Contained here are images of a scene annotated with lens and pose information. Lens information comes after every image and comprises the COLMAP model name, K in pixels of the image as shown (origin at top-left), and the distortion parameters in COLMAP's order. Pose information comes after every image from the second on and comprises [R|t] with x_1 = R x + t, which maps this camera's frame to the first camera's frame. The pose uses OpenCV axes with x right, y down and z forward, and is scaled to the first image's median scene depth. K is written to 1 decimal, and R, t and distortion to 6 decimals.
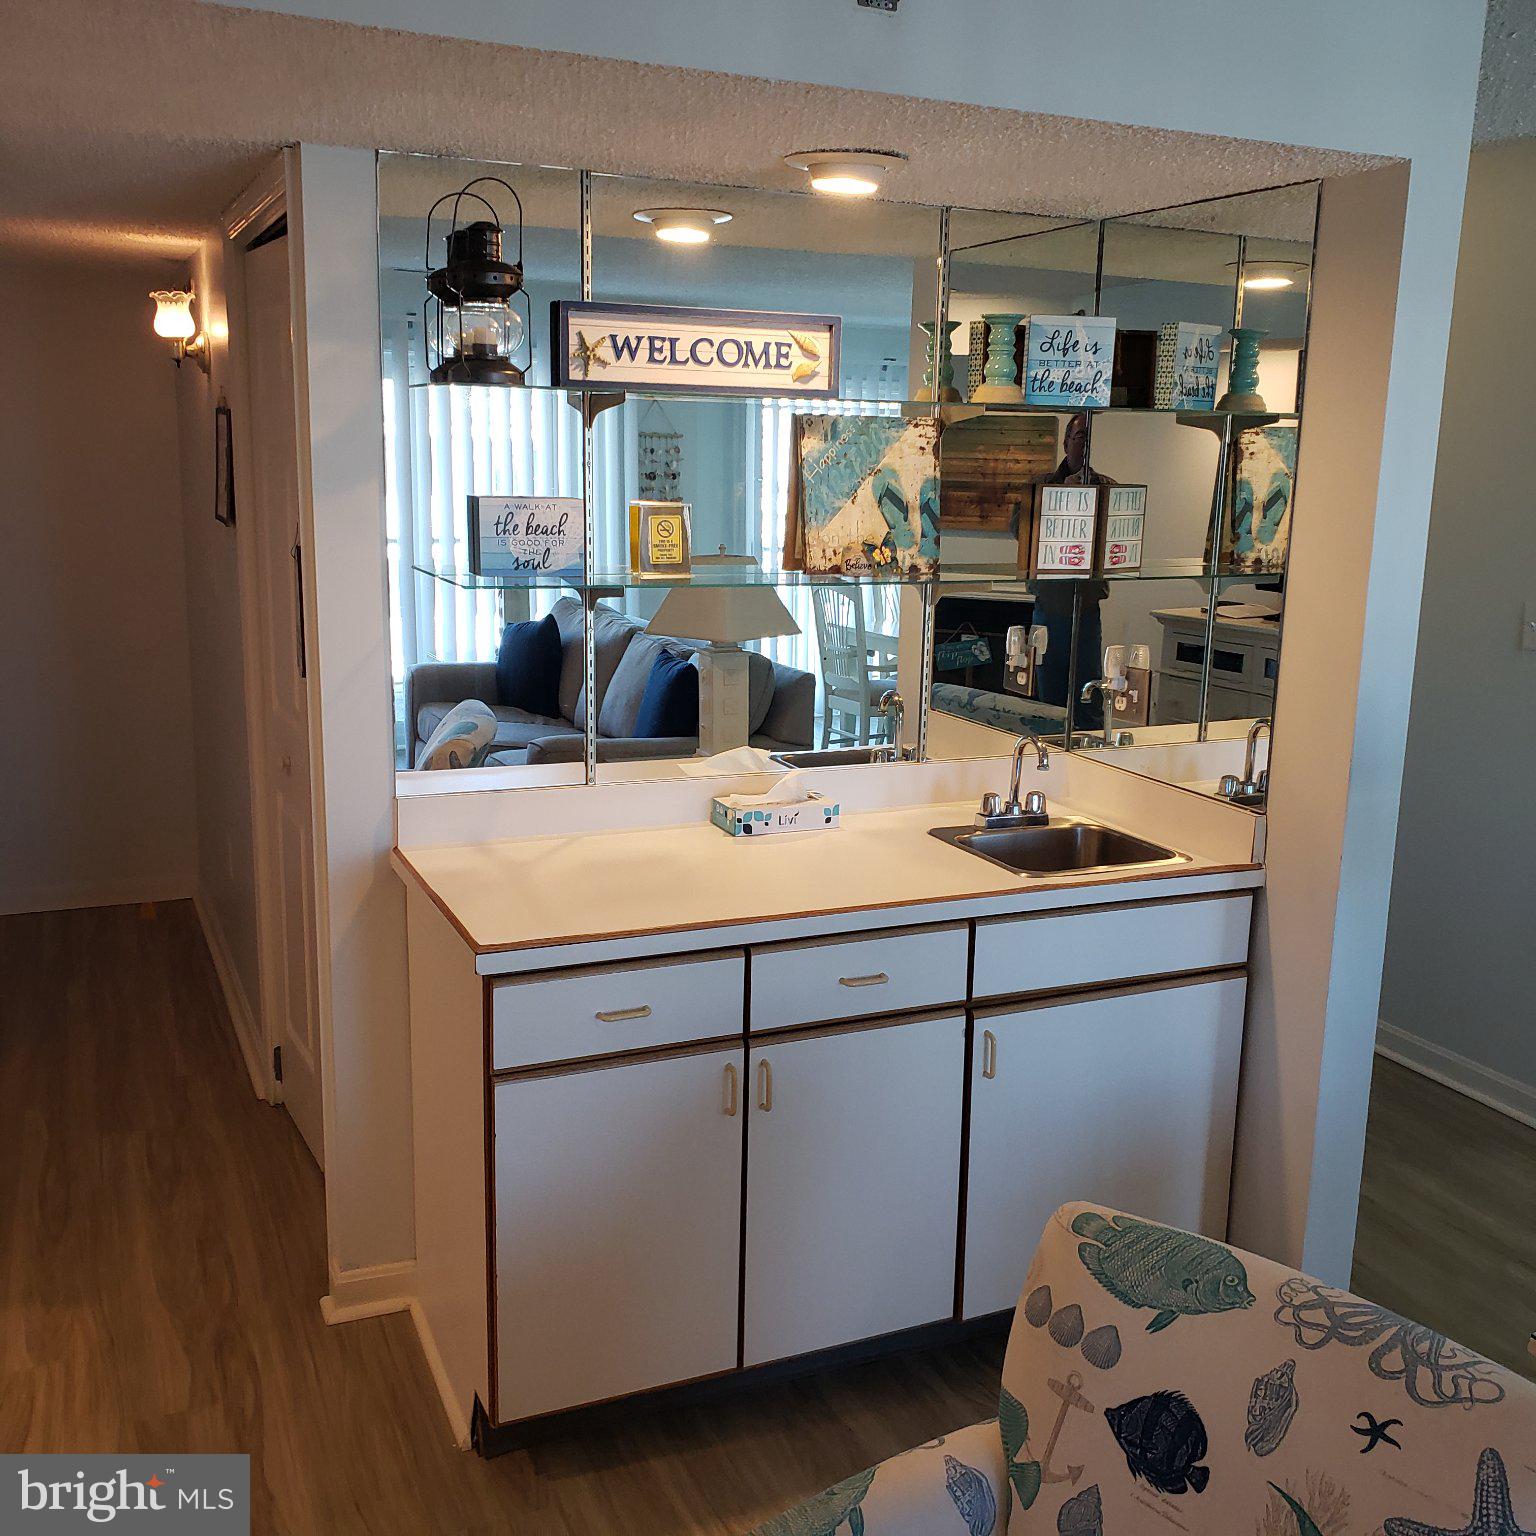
lens RADIAL K [[1601.9, 0, 768.0], [0, 1601.9, 768.0], [0, 0, 1]] dist [0.011820, 0.003136]
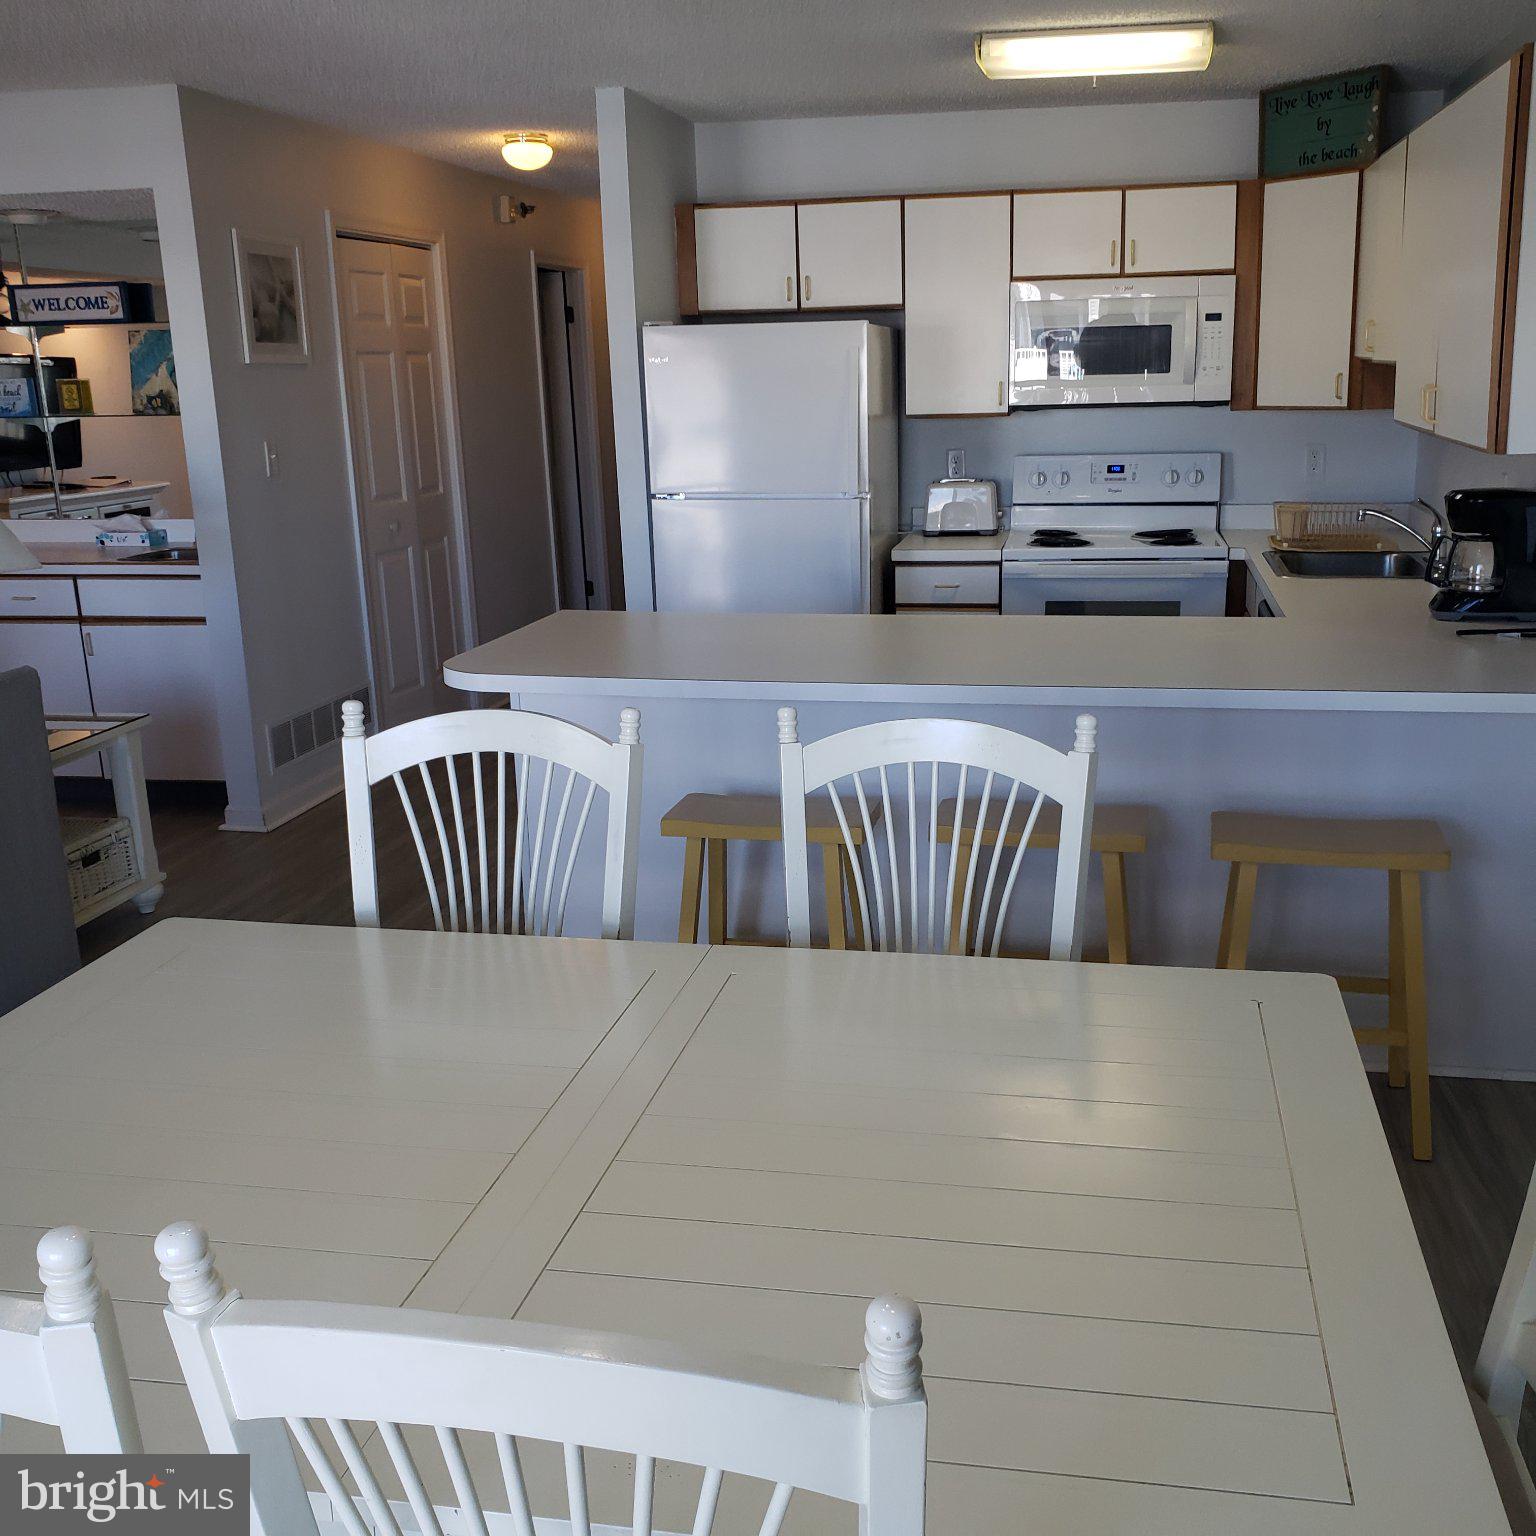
lens RADIAL K [[1601.9, 0, 768.0], [0, 1601.9, 768.0], [0, 0, 1]] dist [0.011820, 0.003136]
pose [[0.805978, 0.102173, -0.583061, 1.979747], [-0.071286, 0.994576, 0.075745, 0.114160], [0.587638, -0.019485, 0.808890, -0.152815]]
